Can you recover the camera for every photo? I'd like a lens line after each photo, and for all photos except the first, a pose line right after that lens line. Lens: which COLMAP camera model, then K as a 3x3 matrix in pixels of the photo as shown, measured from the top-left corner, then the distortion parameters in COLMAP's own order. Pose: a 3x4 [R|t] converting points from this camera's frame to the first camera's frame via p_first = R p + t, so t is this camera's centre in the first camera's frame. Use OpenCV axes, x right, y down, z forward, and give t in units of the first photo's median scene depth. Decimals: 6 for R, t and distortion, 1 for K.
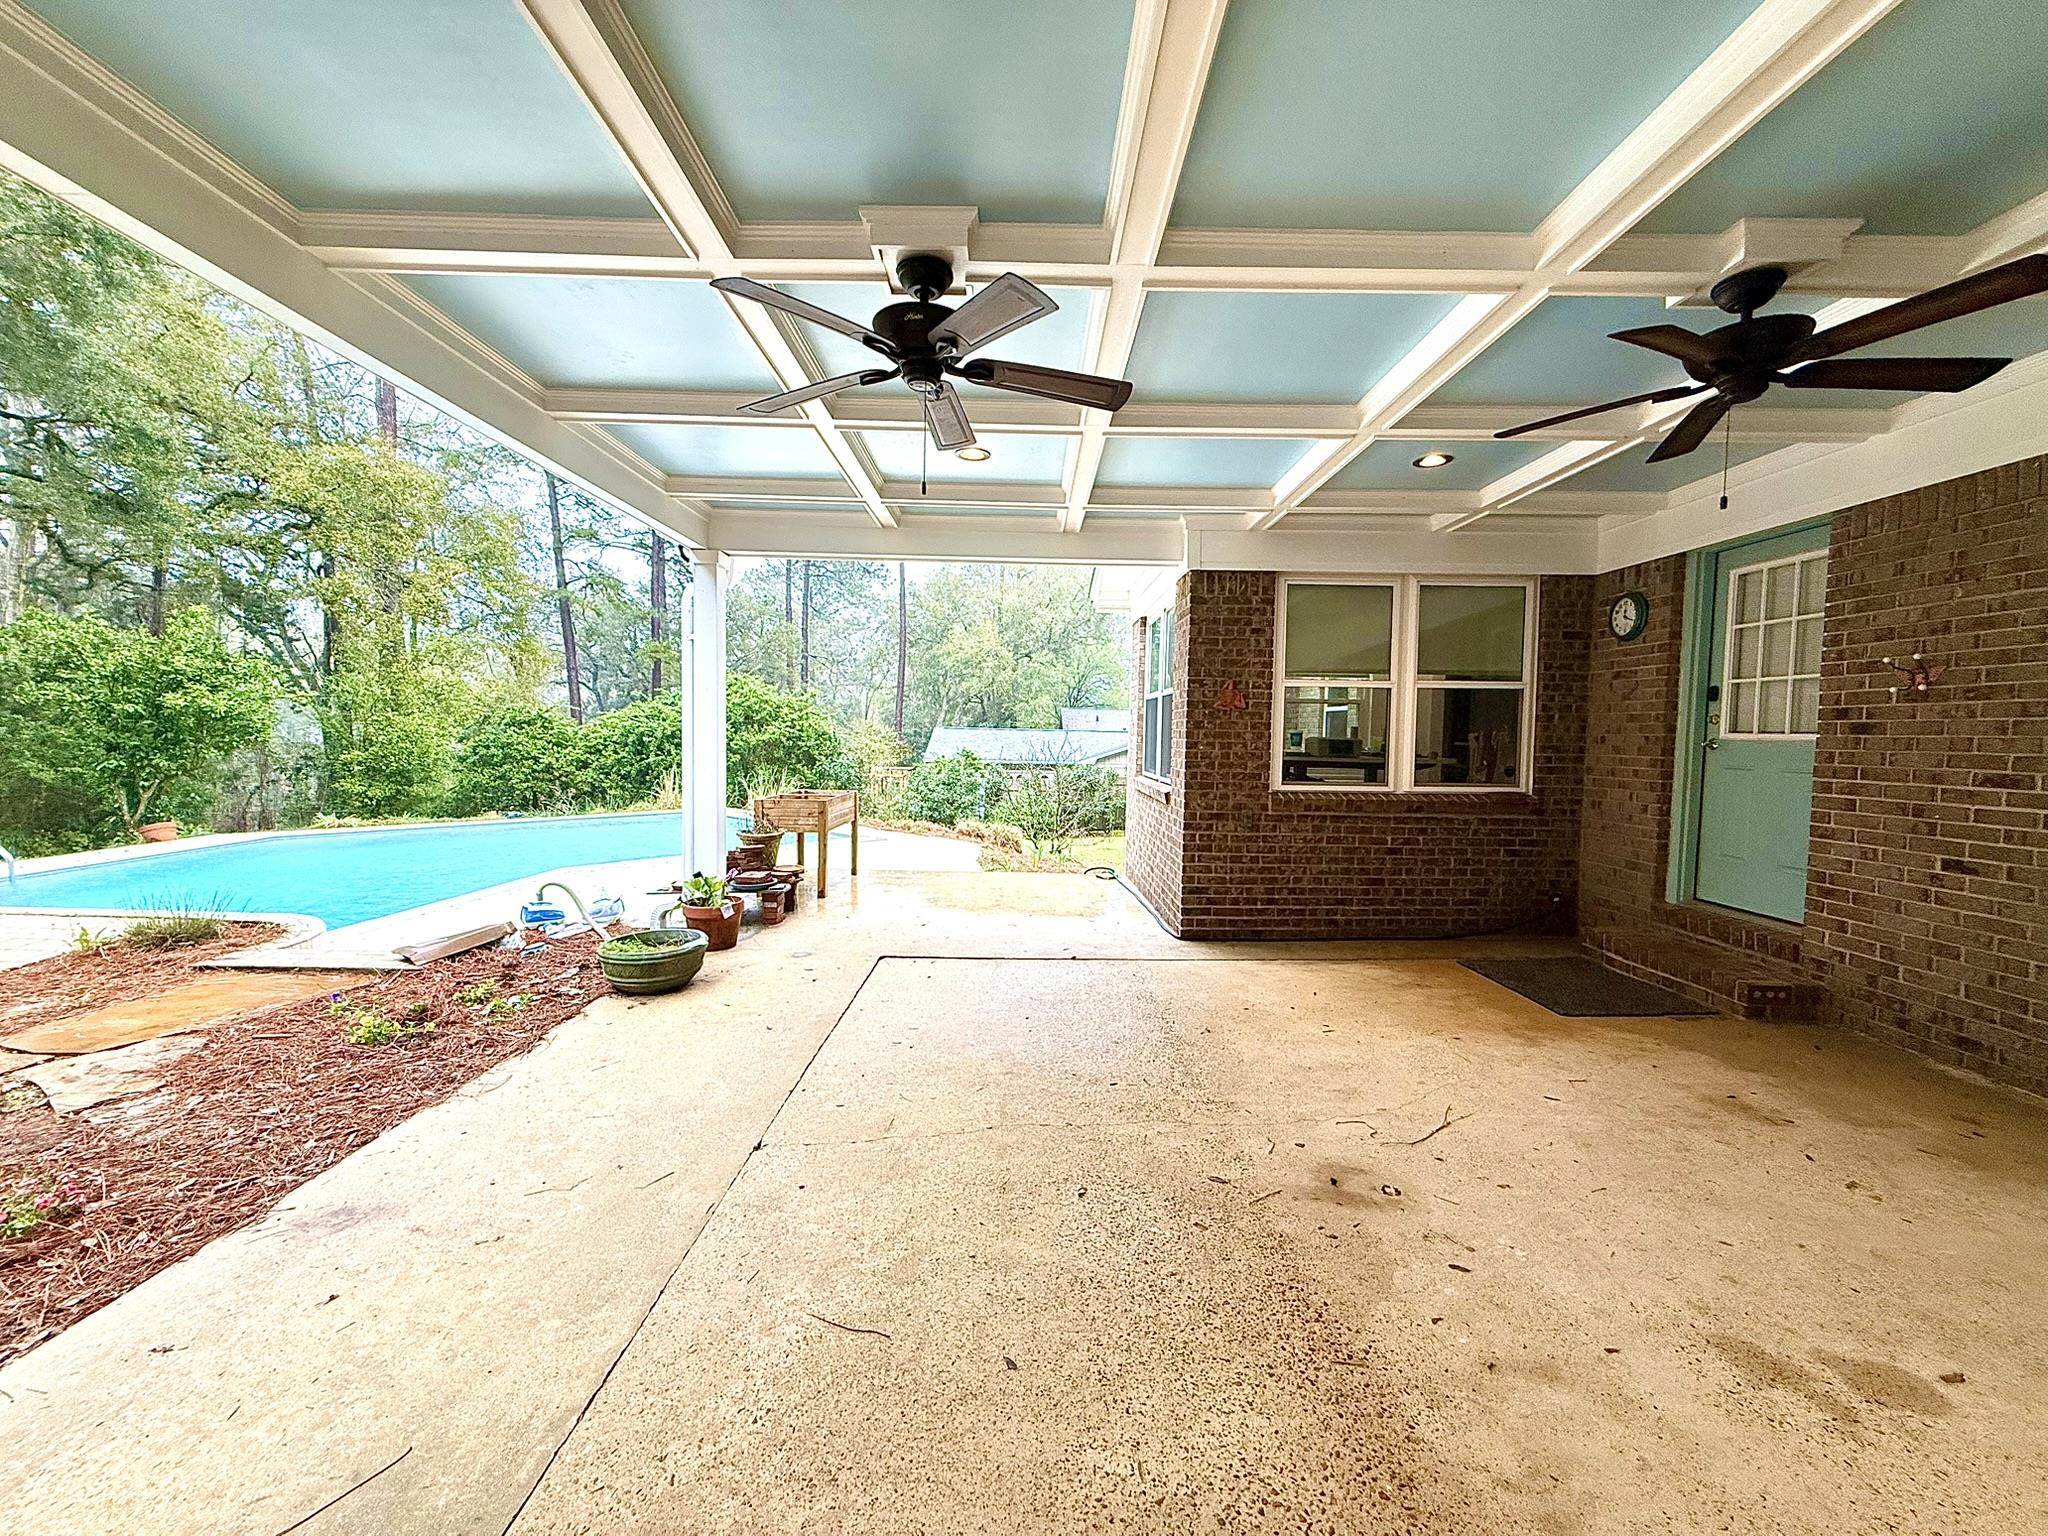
lens RADIAL K [[813.5, 0, 1018.2], [0, 813.5, 769.3], [0, 0, 1]] dist [-0.000255, 0.000107]
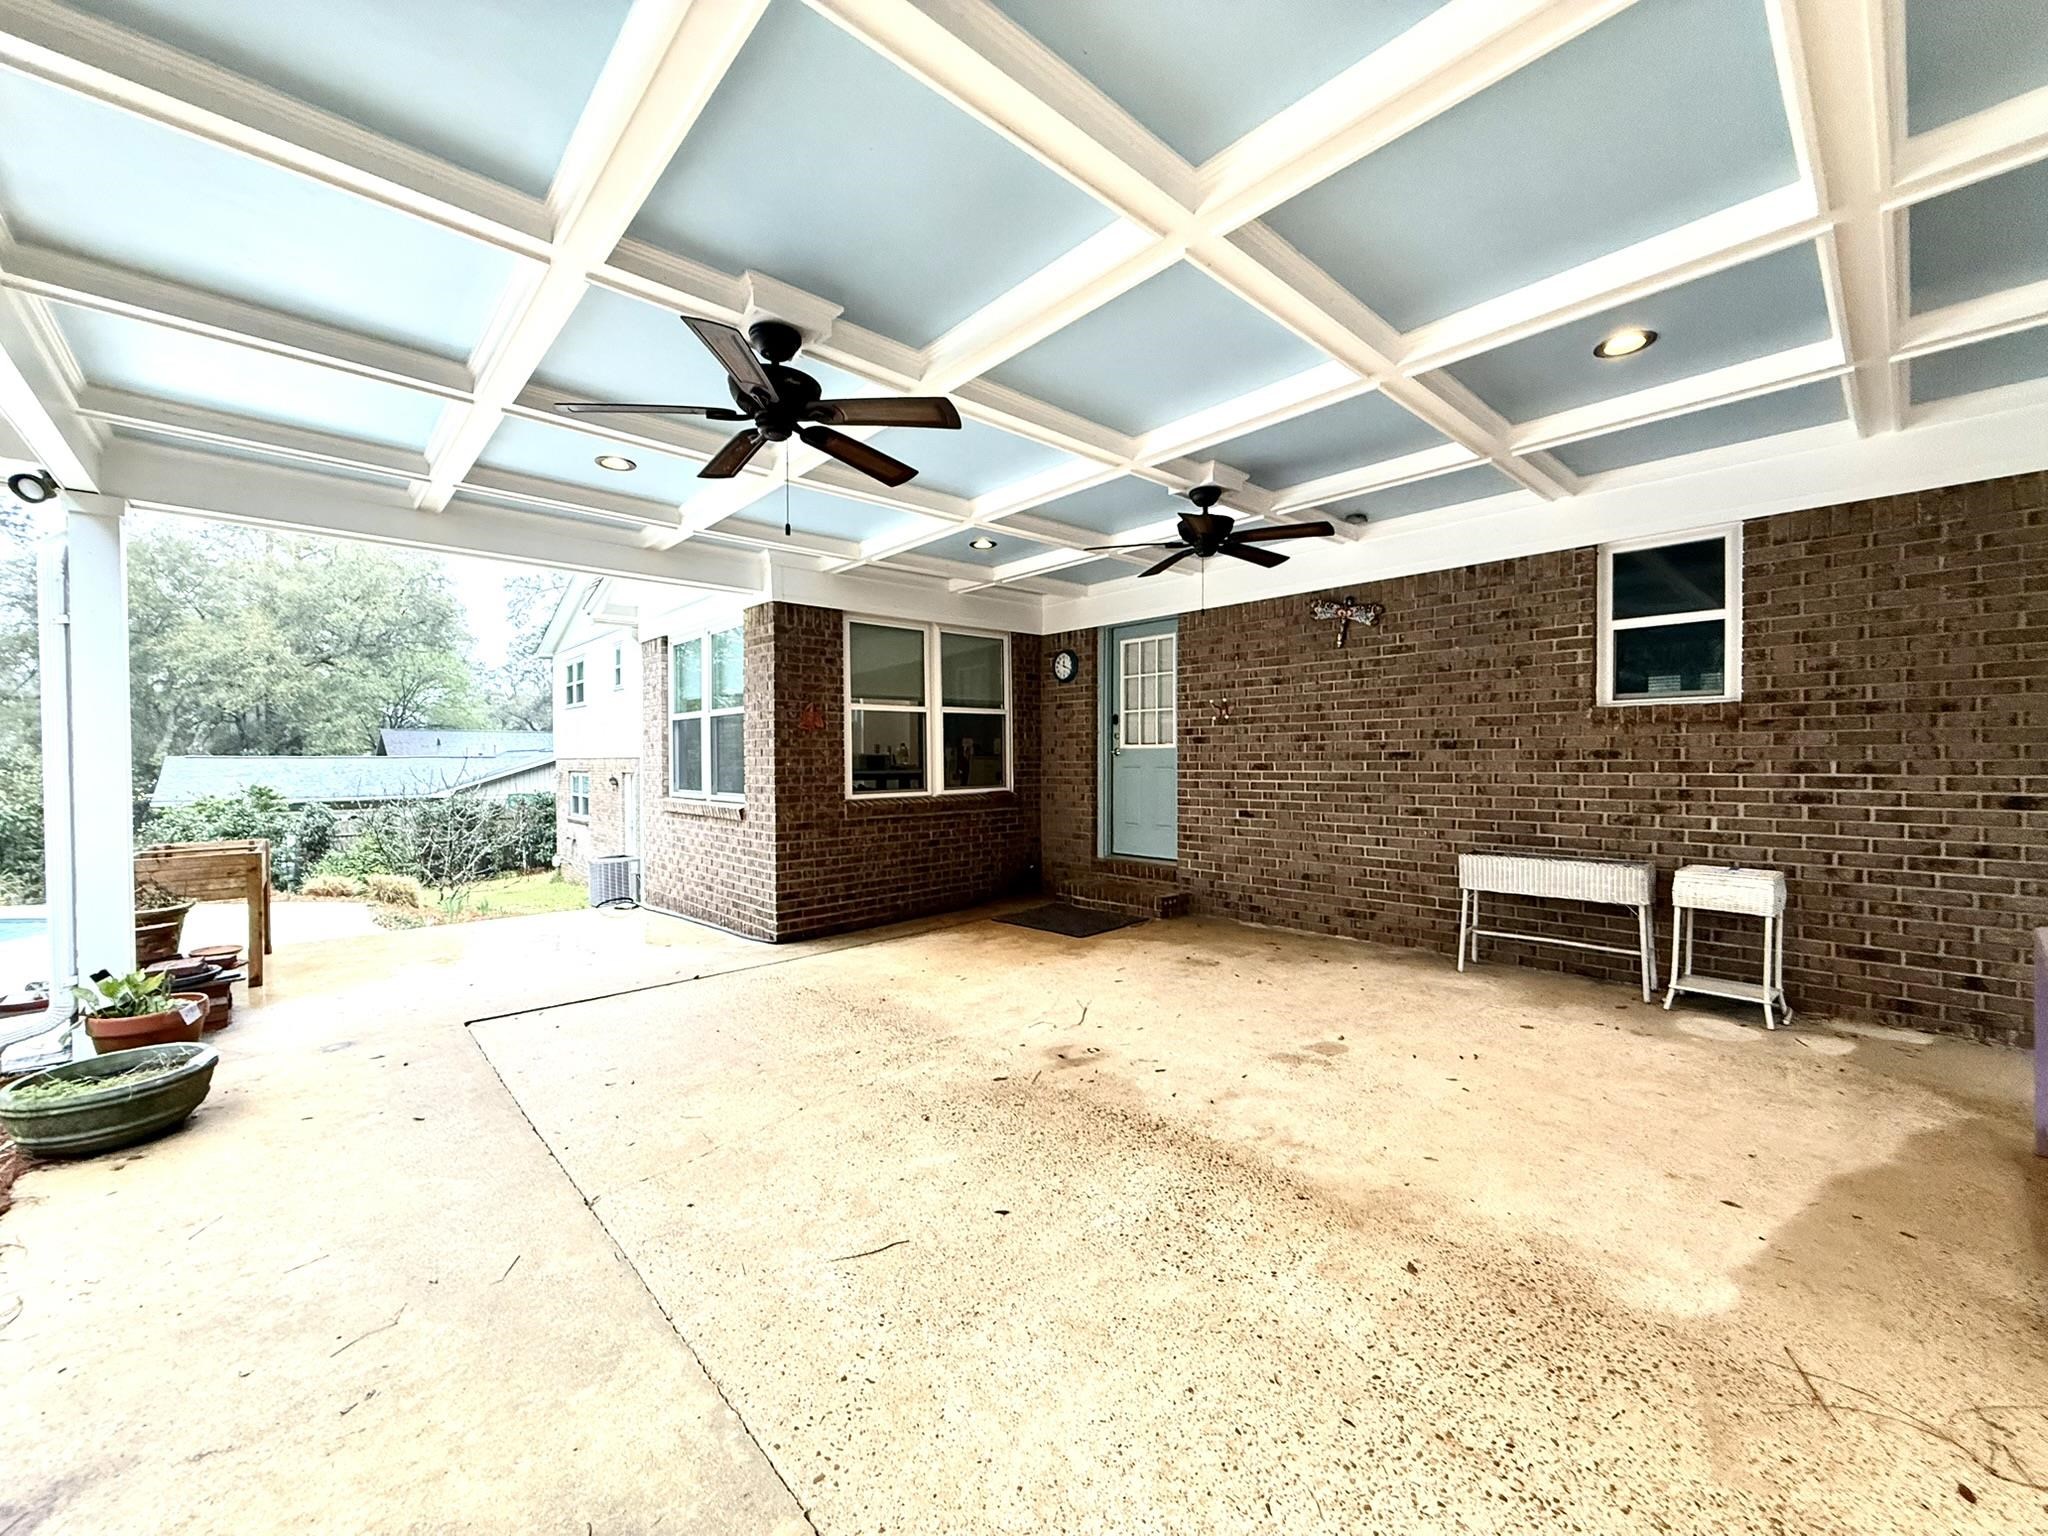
lens RADIAL K [[813.5, 0, 1018.2], [0, 813.5, 769.3], [0, 0, 1]] dist [-0.000255, 0.000107]
pose [[0.736739, -0.031788, 0.675429, -0.320563], [0.050017, 0.998720, -0.007554, 0.004316], [-0.674325, 0.039348, 0.737386, -0.013306]]
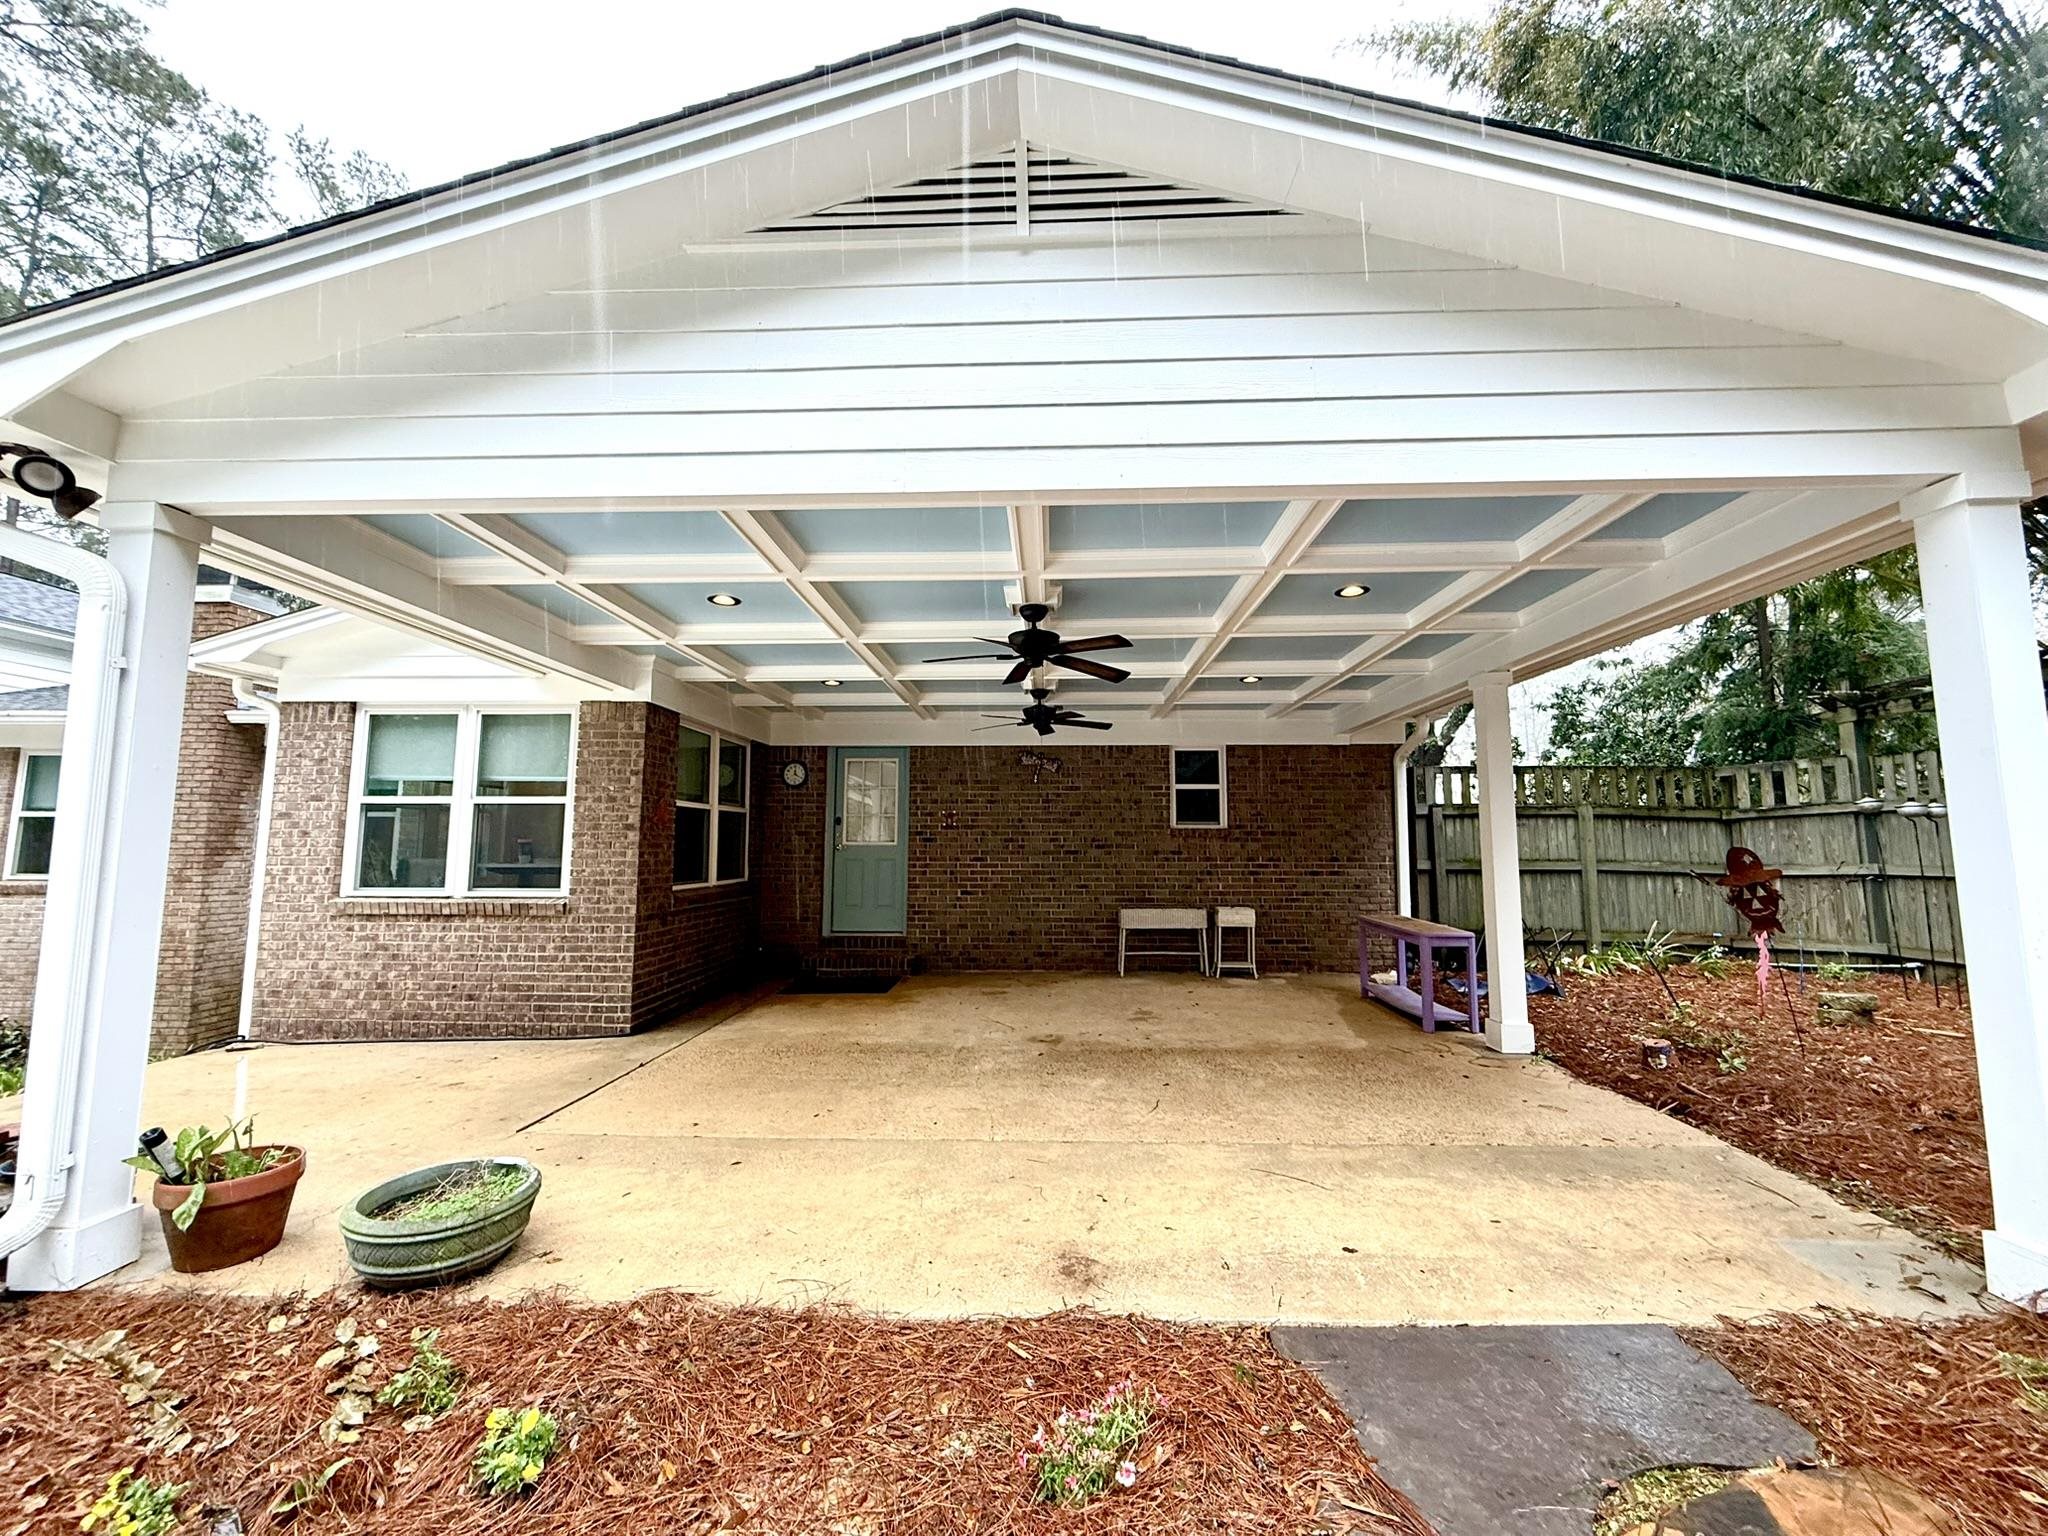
lens RADIAL K [[813.5, 0, 1018.2], [0, 813.5, 769.3], [0, 0, 1]] dist [-0.000255, 0.000107]
pose [[0.034851, 0.081633, 0.996053, -1.011443], [0.043967, 0.995568, -0.083132, -0.035116], [-0.998425, 0.046691, 0.031108, 0.496448]]
